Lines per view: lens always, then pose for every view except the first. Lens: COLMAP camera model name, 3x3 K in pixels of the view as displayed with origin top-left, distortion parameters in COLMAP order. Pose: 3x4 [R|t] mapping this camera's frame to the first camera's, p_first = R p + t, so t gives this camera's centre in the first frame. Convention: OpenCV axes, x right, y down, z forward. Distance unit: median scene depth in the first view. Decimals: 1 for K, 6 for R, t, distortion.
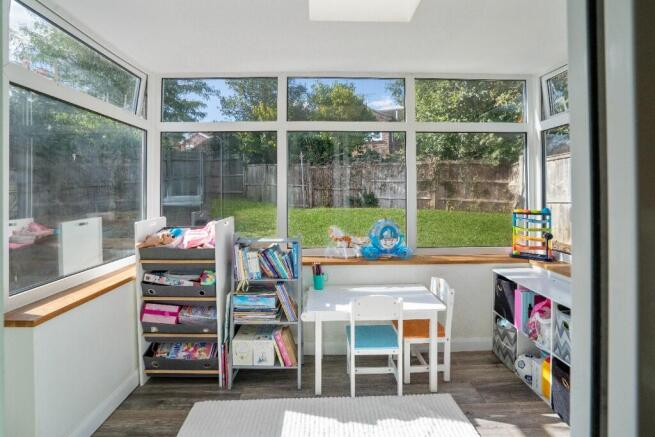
lens RADIAL K [[308.1, 0, 320.8], [0, 308.1, 188.7], [0, 0, 1]] dist [-0.036112, 0.001619]
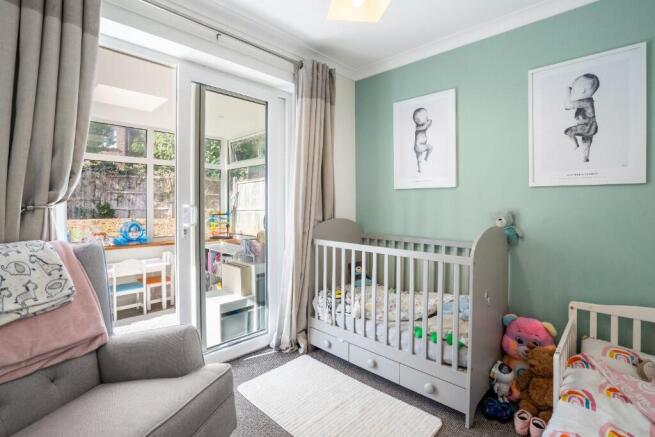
lens RADIAL K [[308.1, 0, 318.4], [0, 308.1, 207.9], [0, 0, 1]] dist [-0.036112, 0.001619]
pose [[0.701857, -0.007004, 0.712284, -0.224060], [-0.010755, 0.999733, 0.020428, -0.002455], [-0.712237, -0.021998, 0.701594, -0.750694]]
